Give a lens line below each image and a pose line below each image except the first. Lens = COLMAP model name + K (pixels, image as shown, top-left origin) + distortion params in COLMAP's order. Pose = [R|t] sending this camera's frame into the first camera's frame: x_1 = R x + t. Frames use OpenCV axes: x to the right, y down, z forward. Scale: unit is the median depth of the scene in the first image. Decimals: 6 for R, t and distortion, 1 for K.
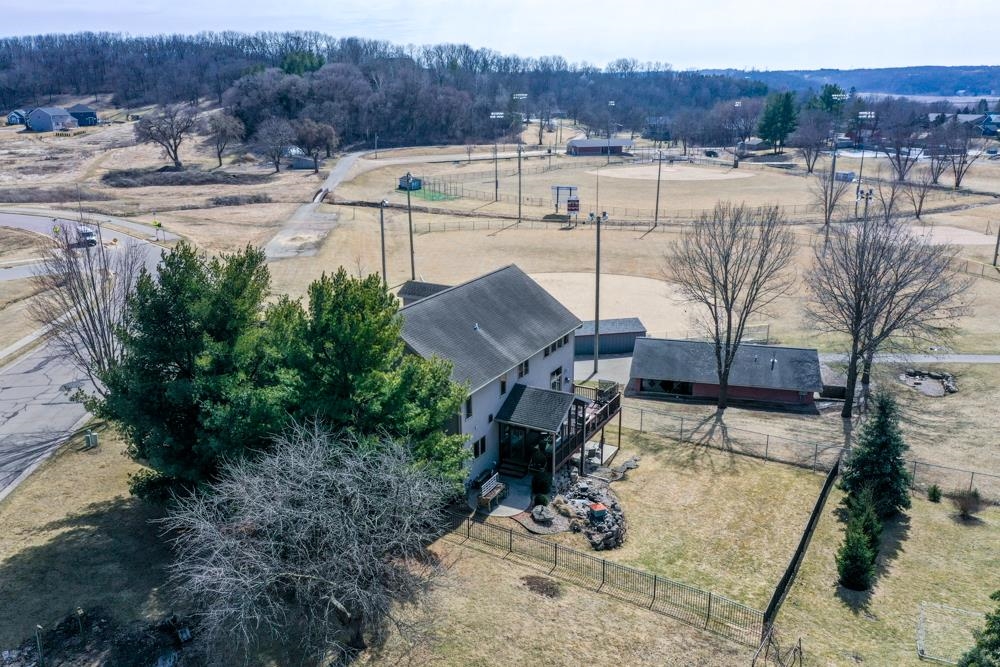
lens RADIAL K [[792.5, 0, 498.1], [0, 792.5, 333.8], [0, 0, 1]] dist [0.031897, -0.004088]
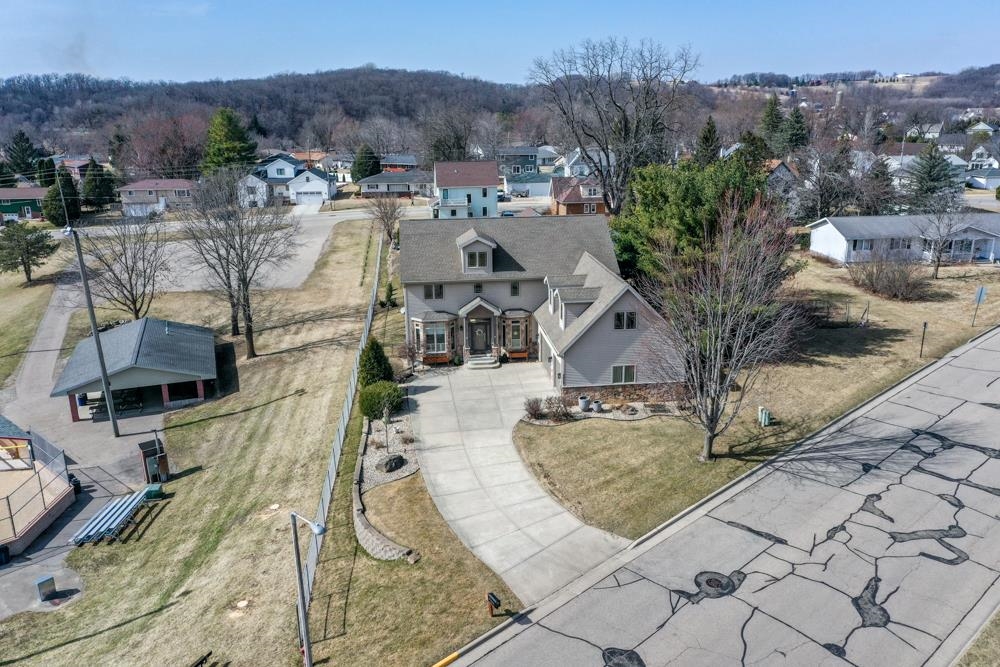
lens RADIAL K [[792.5, 0, 498.1], [0, 792.5, 333.8], [0, 0, 1]] dist [0.031897, -0.004088]
pose [[-0.564314, -0.208389, 0.798827, -0.325796], [0.255195, 0.876195, 0.408849, -0.122744], [-0.785128, 0.434575, -0.441270, 0.500399]]
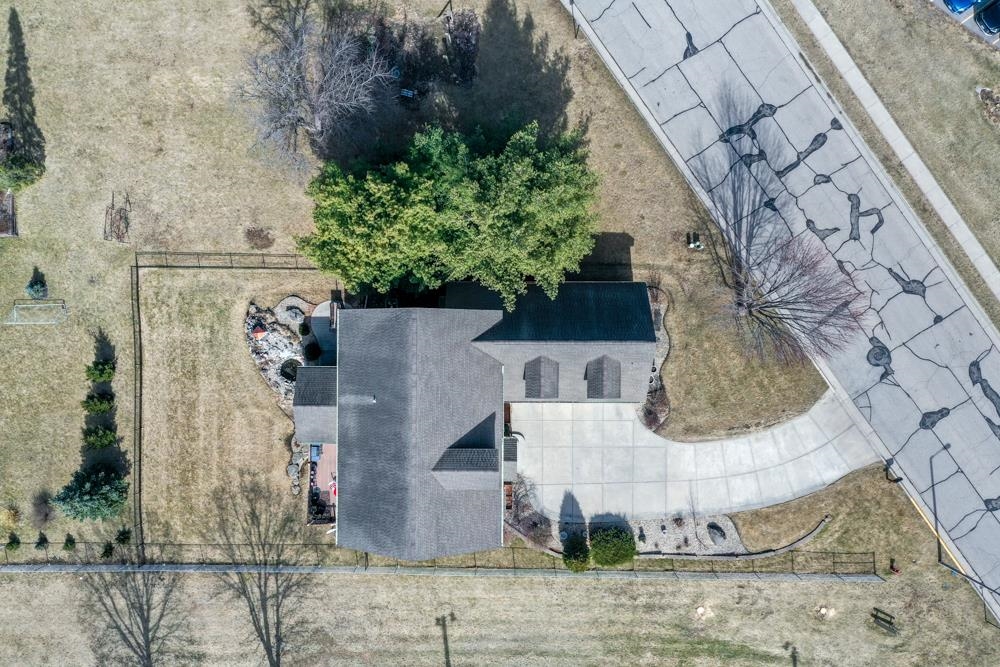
lens RADIAL K [[792.5, 0, 498.1], [0, 792.5, 333.8], [0, 0, 1]] dist [0.031897, -0.004088]
pose [[-0.881745, 0.471305, 0.019944, -0.070456], [-0.112470, -0.251097, 0.961406, -0.301665], [0.458123, 0.845471, 0.274411, 0.210229]]
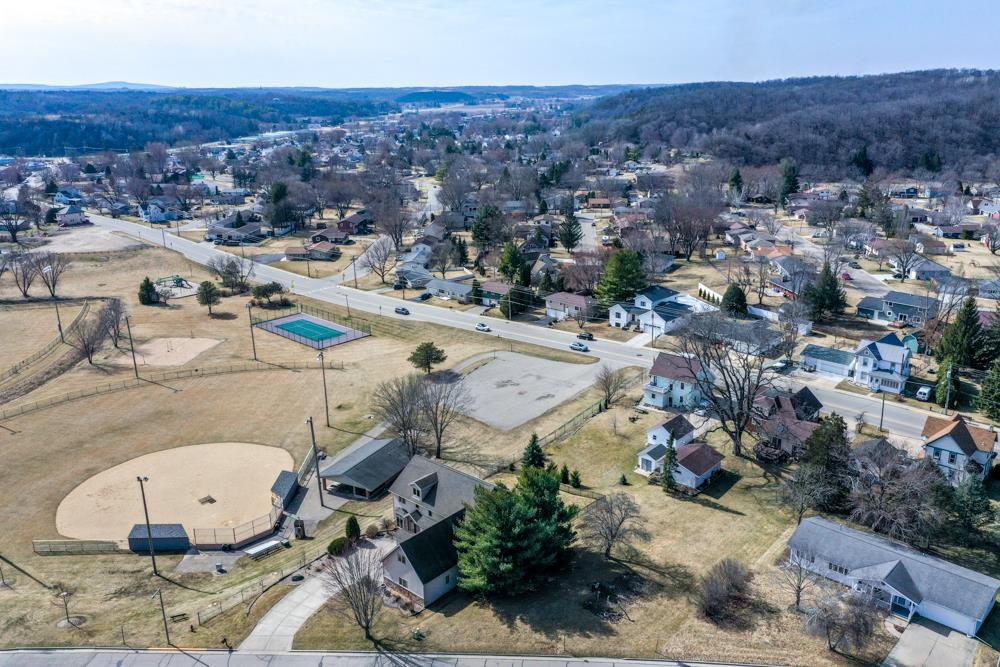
lens RADIAL K [[805.2, 0, 505.2], [0, 805.2, 331.8], [0, 0, 1]] dist [0.019314, 0.001282]
pose [[0.221522, -0.284436, 0.932751, -0.627530], [0.291235, 0.932158, 0.215089, -0.267744], [-0.930650, 0.224003, 0.289331, 0.038199]]
